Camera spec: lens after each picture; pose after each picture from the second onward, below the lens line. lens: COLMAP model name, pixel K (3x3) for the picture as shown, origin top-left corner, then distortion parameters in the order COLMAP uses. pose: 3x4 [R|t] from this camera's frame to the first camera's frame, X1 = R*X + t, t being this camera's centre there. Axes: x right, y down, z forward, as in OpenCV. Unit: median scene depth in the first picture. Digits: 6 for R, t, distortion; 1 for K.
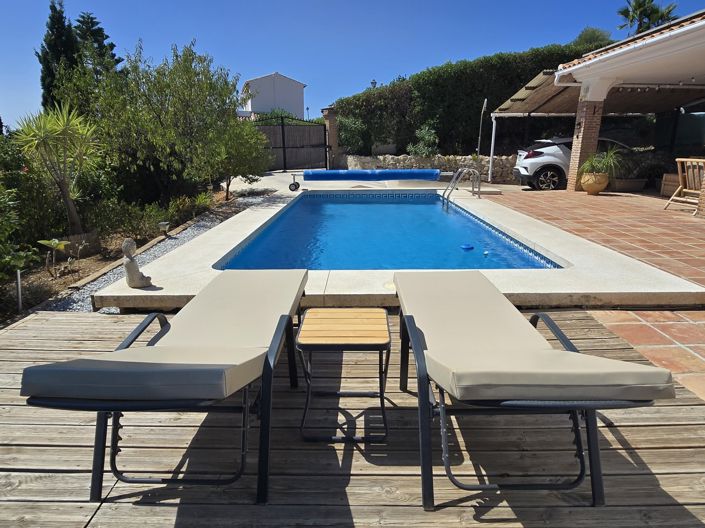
lens RADIAL K [[441.1, 0, 355.0], [0, 441.1, 267.5], [0, 0, 1]] dist [0.001958, -0.005776]
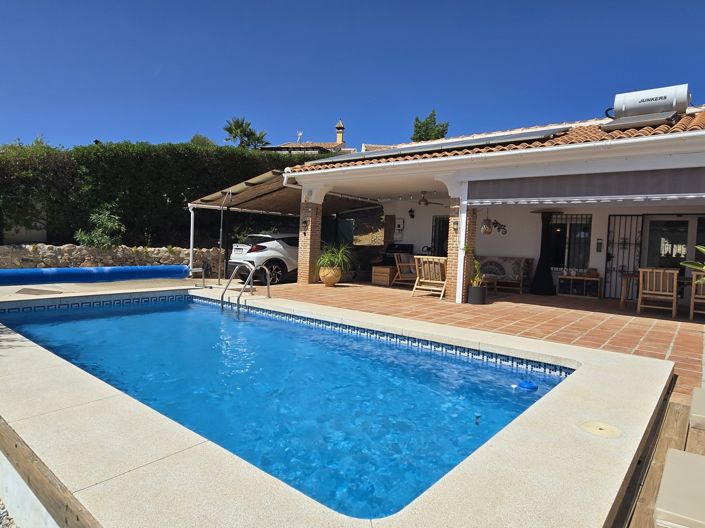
lens RADIAL K [[441.1, 0, 354.1], [0, 441.1, 259.7], [0, 0, 1]] dist [0.001958, -0.005776]
pose [[0.626204, -0.003717, 0.779650, -0.217125], [0.169895, 0.976609, -0.131801, -0.061887], [-0.760923, 0.214993, 0.612188, 0.224781]]
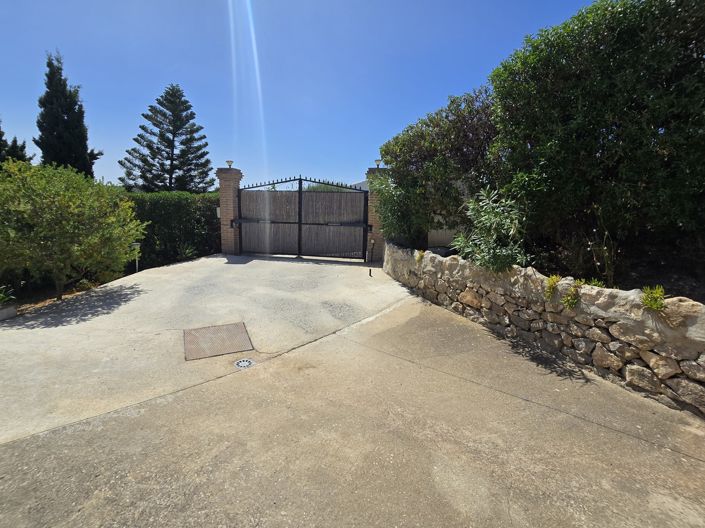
lens RADIAL K [[328.5, 0, 352.6], [0, 328.5, 266.1], [0, 0, 1]] dist [-0.005441, 0.000245]
pose [[0.800423, 0.130221, -0.585120, 0.281675], [-0.199904, 0.978228, -0.055752, -0.264643], [0.565121, 0.161593, 0.809028, 0.874523]]
